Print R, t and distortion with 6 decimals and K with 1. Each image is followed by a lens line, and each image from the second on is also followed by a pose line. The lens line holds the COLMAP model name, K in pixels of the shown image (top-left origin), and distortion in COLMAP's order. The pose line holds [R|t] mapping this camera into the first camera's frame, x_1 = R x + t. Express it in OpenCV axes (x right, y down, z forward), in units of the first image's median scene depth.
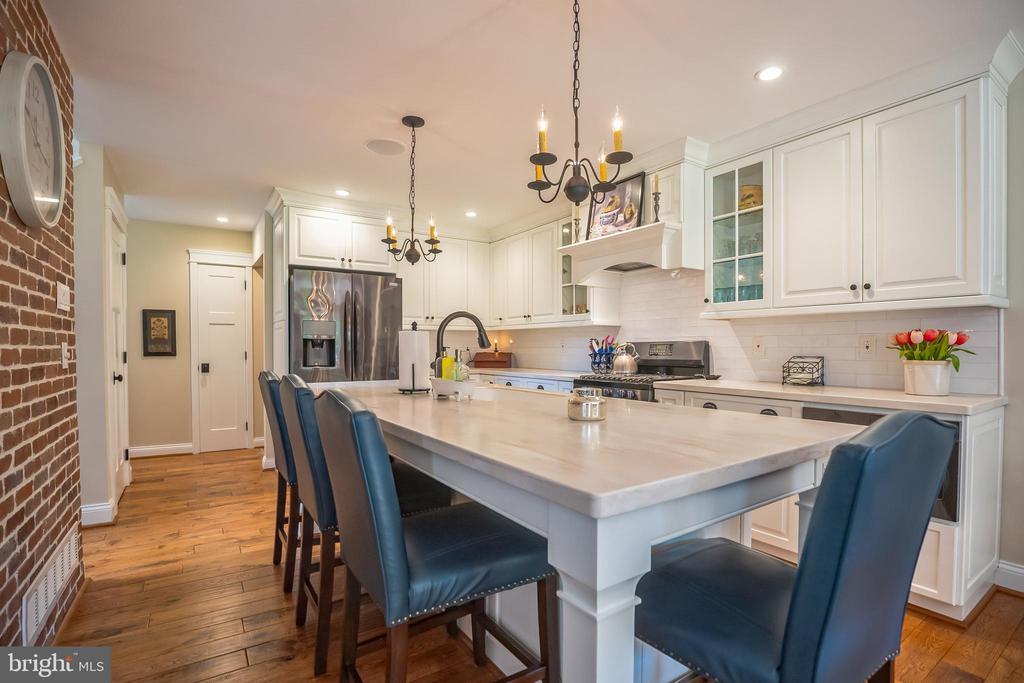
lens RADIAL K [[484.0, 0, 523.3], [0, 484.0, 357.0], [0, 0, 1]] dist [-0.028196, 0.000434]
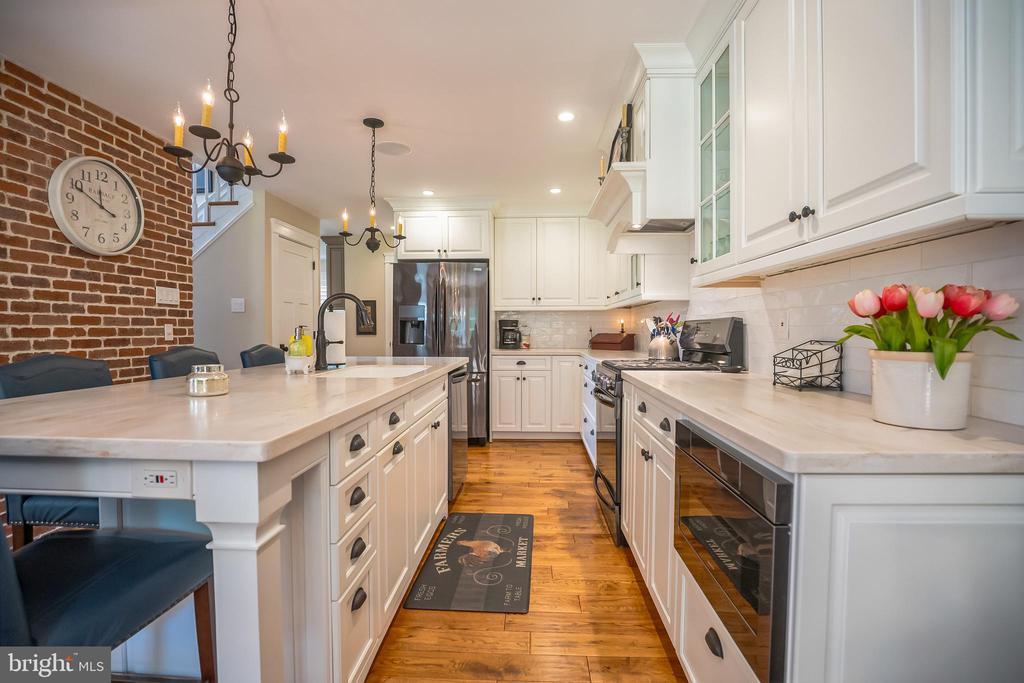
lens RADIAL K [[472.4, 0, 512.0], [0, 472.4, 341.5], [0, 0, 1]] dist [-0.028298, 0.000826]
pose [[0.796492, 0.016103, -0.604435, 0.501223], [-0.012584, 0.999870, 0.010055, -0.000973], [0.604519, -0.000403, 0.796591, 0.240781]]
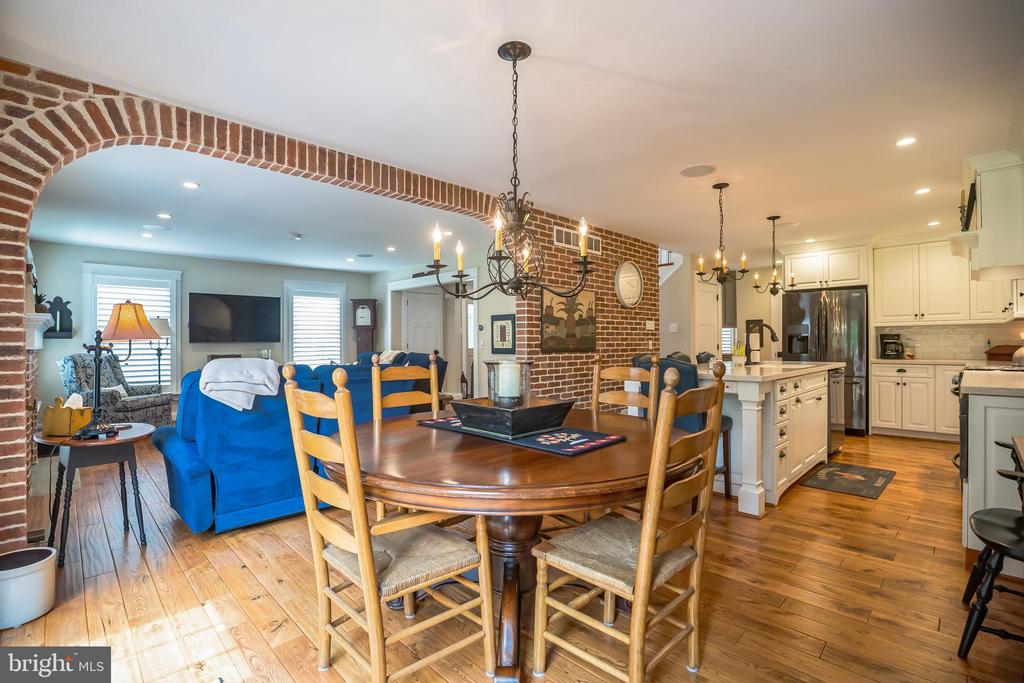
lens RADIAL K [[472.4, 0, 512.0], [0, 472.4, 341.5], [0, 0, 1]] dist [-0.028298, 0.000826]
pose [[0.182743, -0.003731, -0.983154, 0.977756], [-0.014147, 0.999879, -0.006424, 0.004224], [0.983059, 0.015082, 0.182668, -0.220998]]
